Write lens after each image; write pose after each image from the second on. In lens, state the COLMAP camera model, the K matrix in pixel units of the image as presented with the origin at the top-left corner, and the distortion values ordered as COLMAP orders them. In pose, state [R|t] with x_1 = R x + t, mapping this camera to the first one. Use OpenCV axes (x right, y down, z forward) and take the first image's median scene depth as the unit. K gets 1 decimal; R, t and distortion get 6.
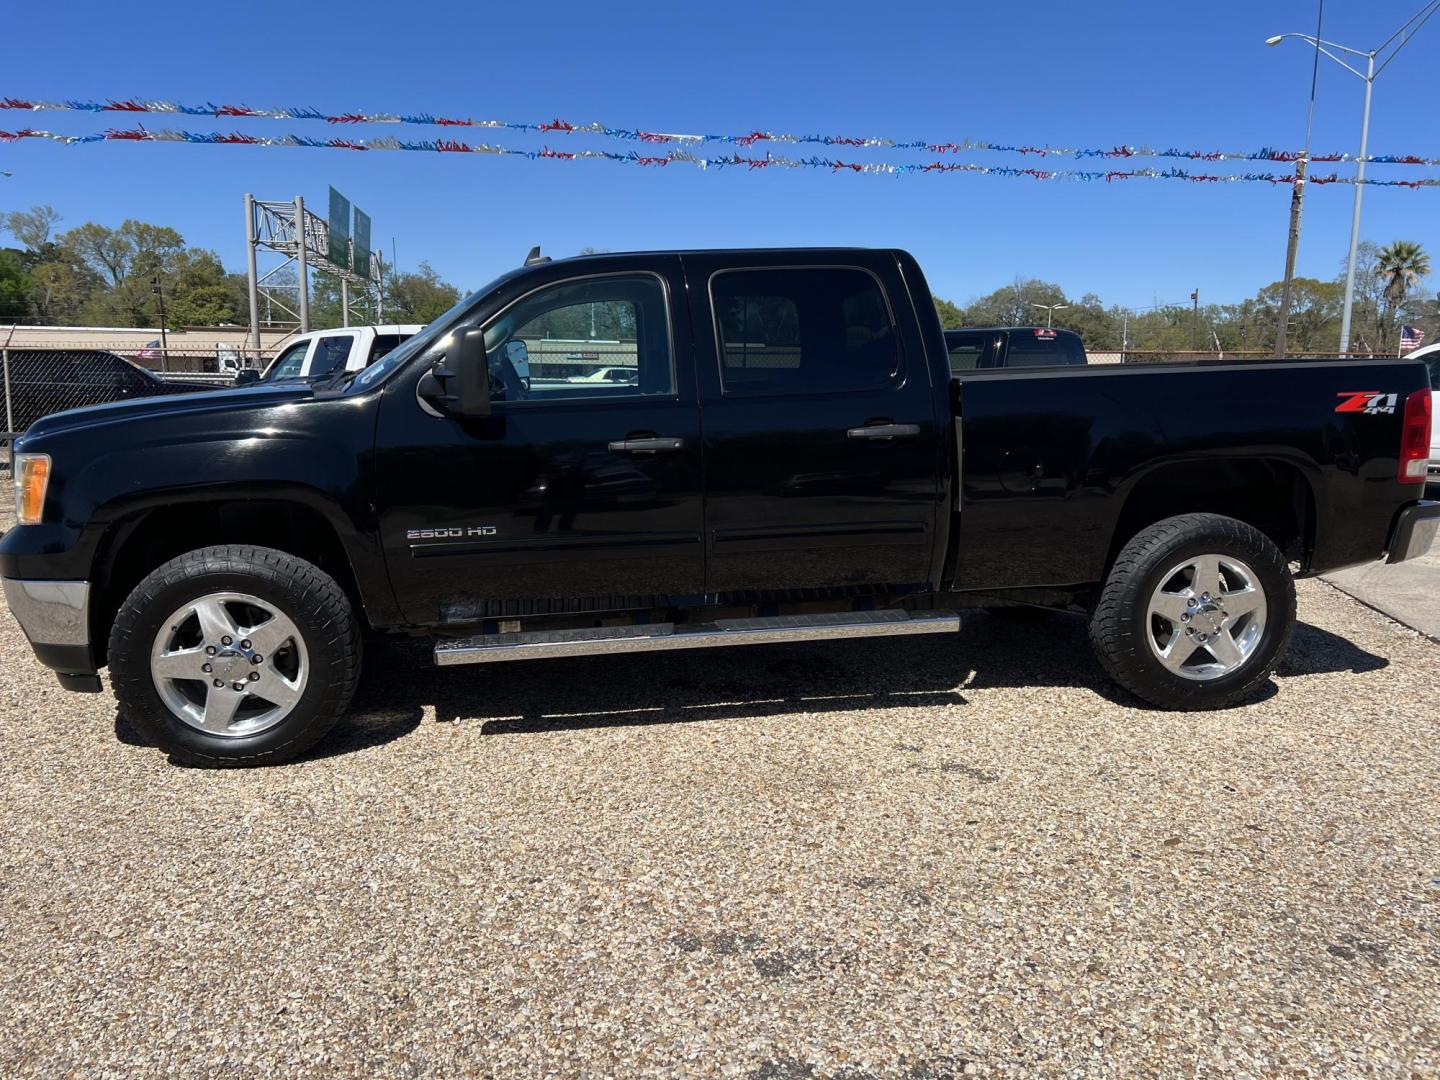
lens RADIAL K [[1094.0, 0, 713.2], [0, 1094.0, 537.2], [0, 0, 1]] dist [0.060908, -0.078853]
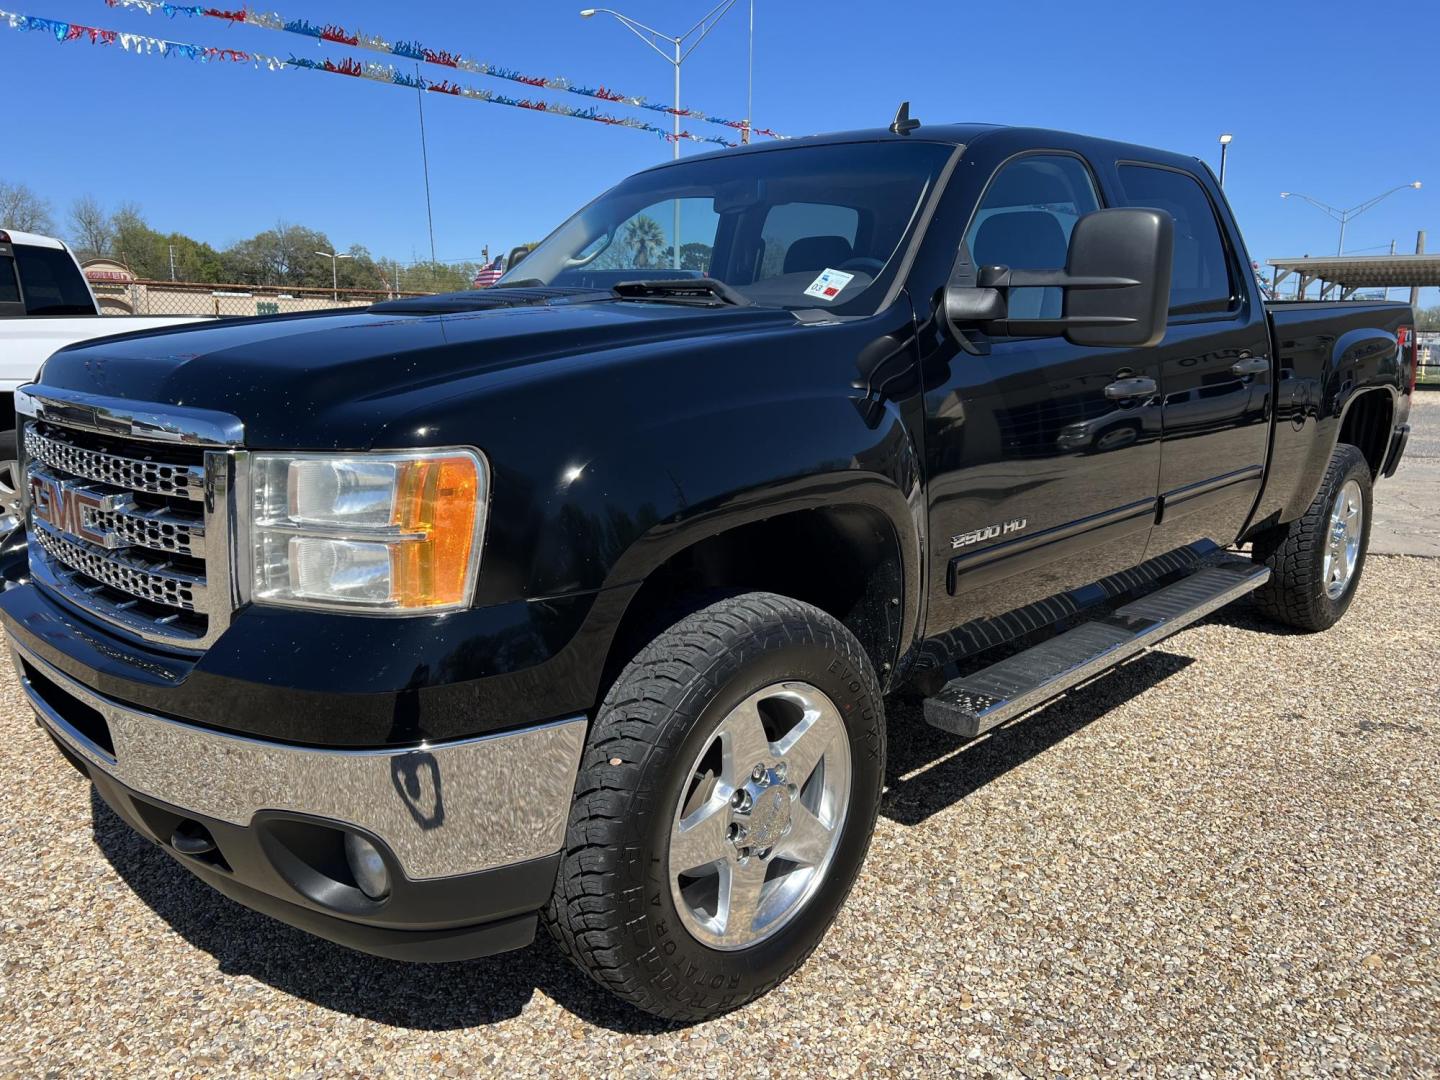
lens RADIAL K [[1094.0, 0, 713.2], [0, 1094.0, 537.2], [0, 0, 1]] dist [0.060908, -0.078853]
pose [[0.784628, -0.102426, 0.611448, -0.676686], [0.077677, 0.994728, 0.066955, -0.050803], [-0.615082, -0.005039, 0.788447, 0.518099]]
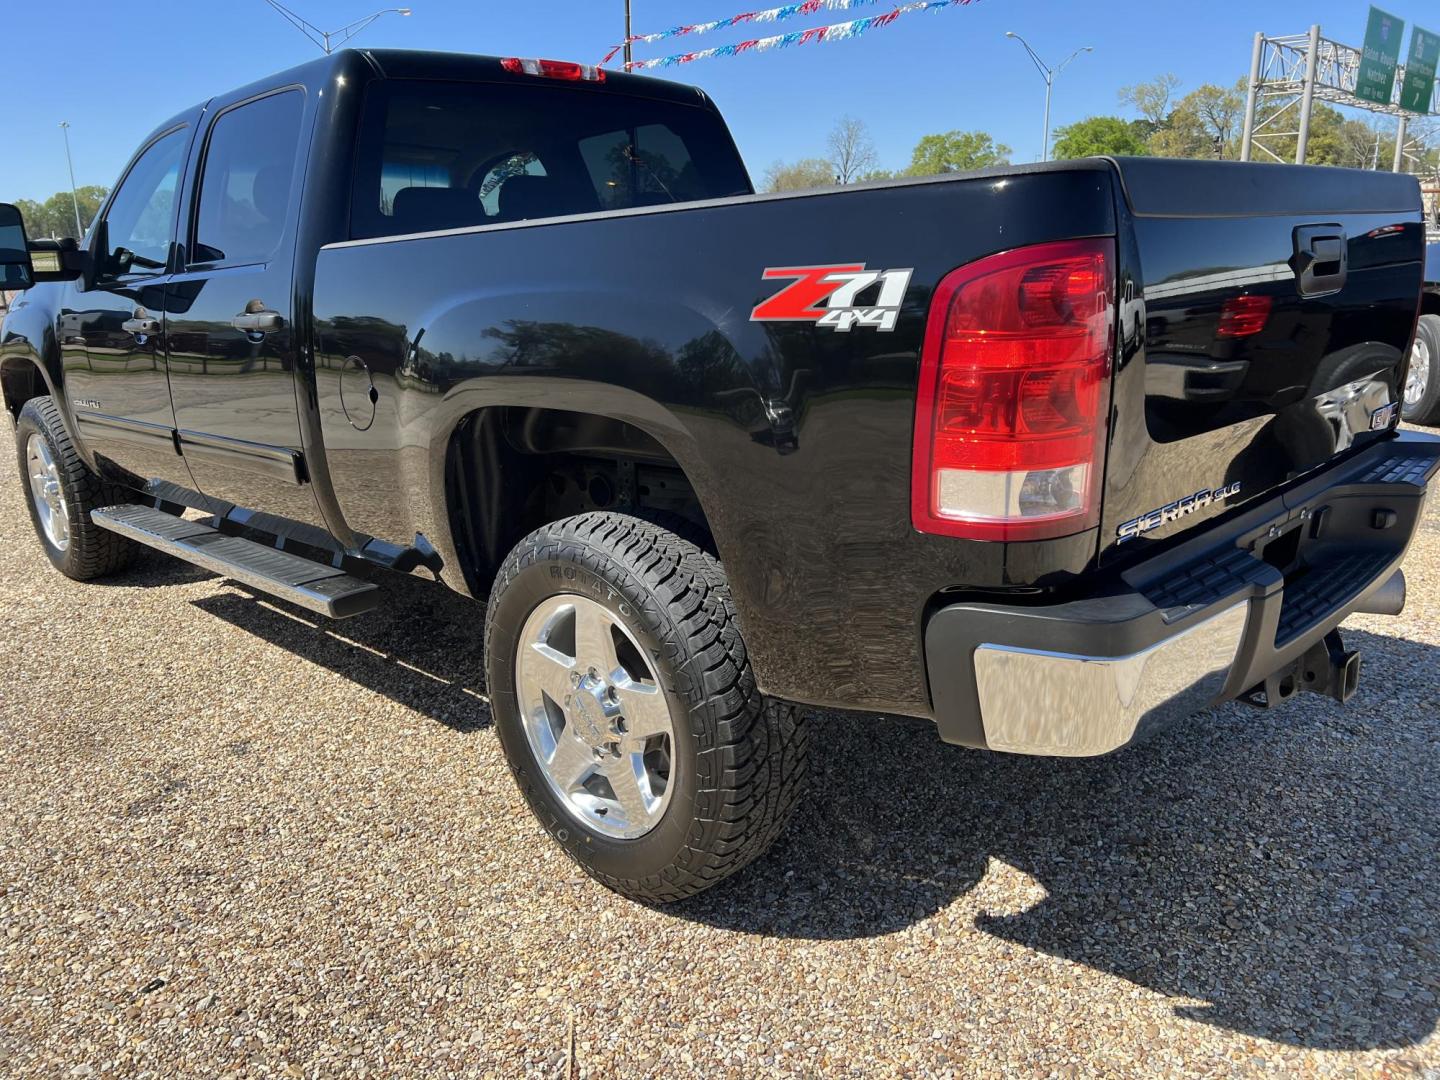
lens RADIAL K [[1094.0, 0, 713.2], [0, 1094.0, 537.2], [0, 0, 1]] dist [0.060908, -0.078853]
pose [[0.593114, 0.190820, -0.782179, 0.851080], [-0.096191, 0.981344, 0.166468, -0.097930], [0.799352, -0.023496, 0.600404, 0.732431]]
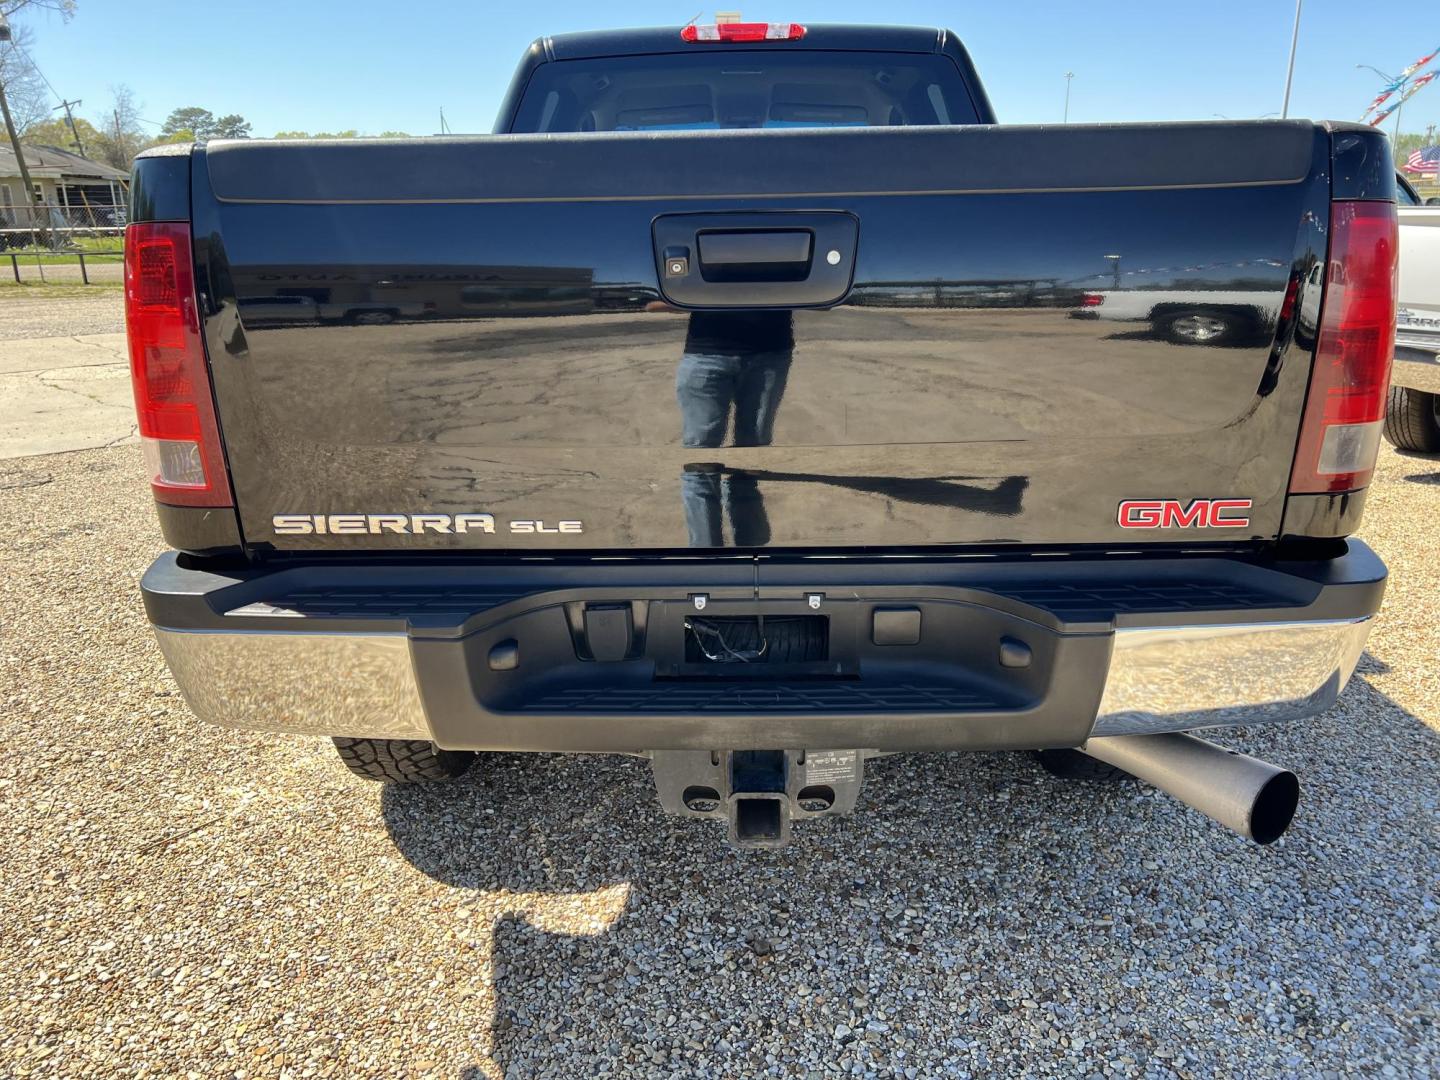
lens RADIAL K [[1094.0, 0, 713.2], [0, 1094.0, 537.2], [0, 0, 1]] dist [0.060908, -0.078853]
pose [[-0.163998, 0.280186, -0.945833, 0.960794], [-0.152170, 0.940153, 0.304888, -0.173265], [0.974653, 0.193928, -0.111547, 1.225689]]
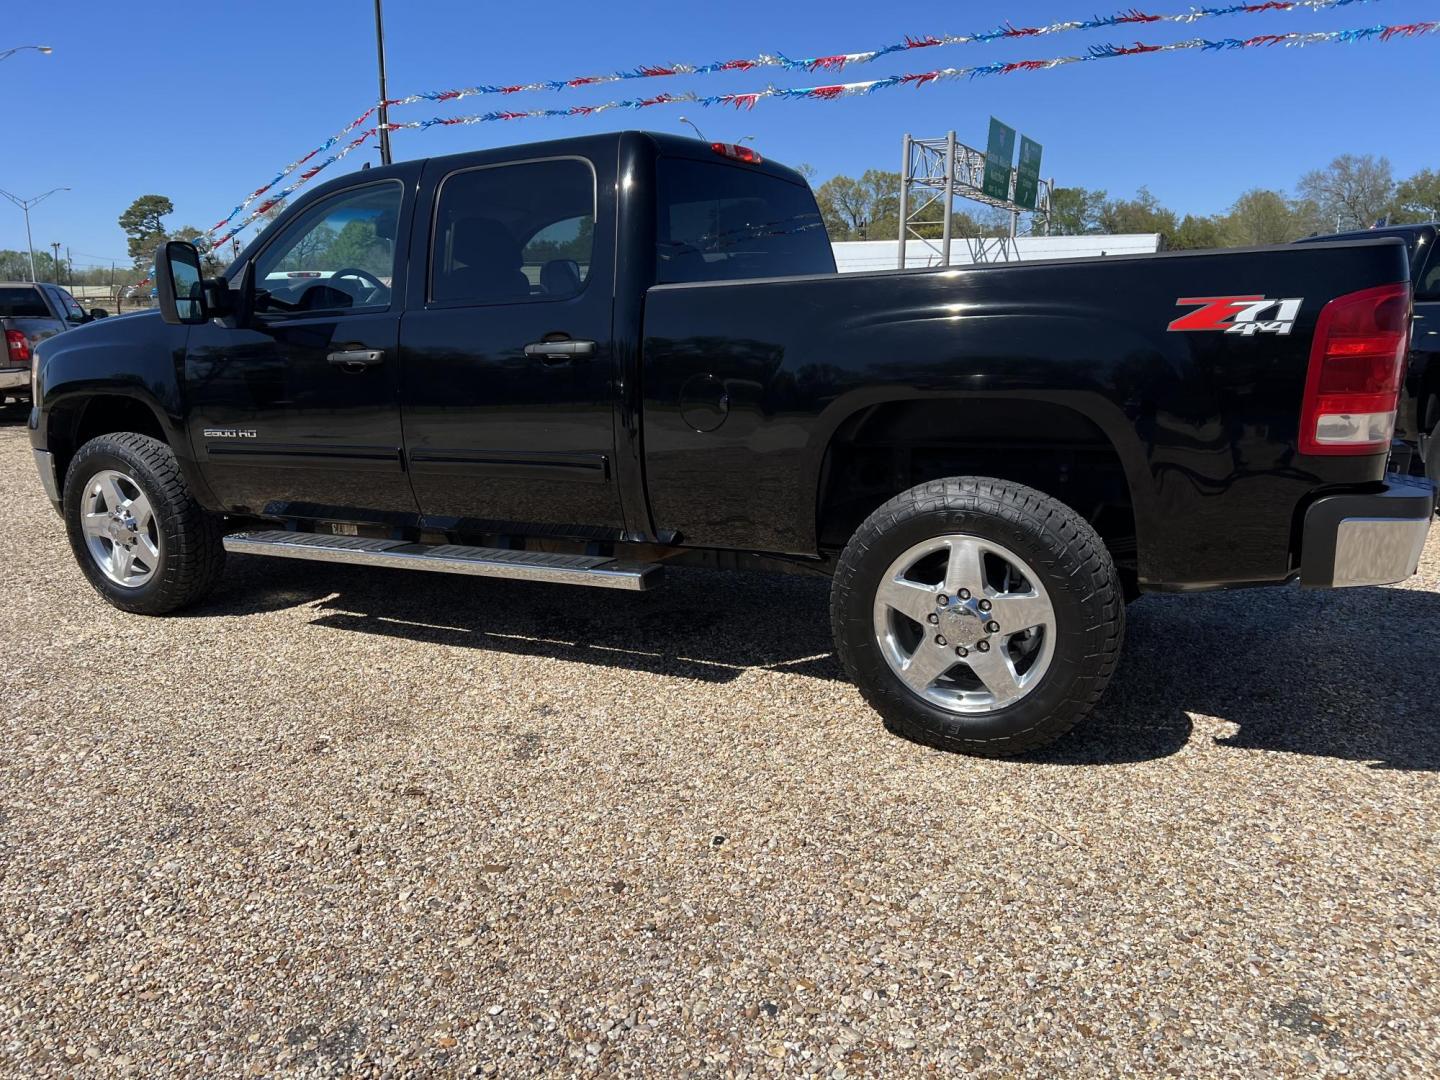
lens RADIAL K [[1094.0, 0, 713.2], [0, 1094.0, 537.2], [0, 0, 1]] dist [0.060908, -0.078853]
pose [[0.803775, 0.114210, -0.583868, 0.712748], [-0.080647, 0.993258, 0.083269, -0.027864], [0.589442, -0.019842, 0.807567, 0.336019]]
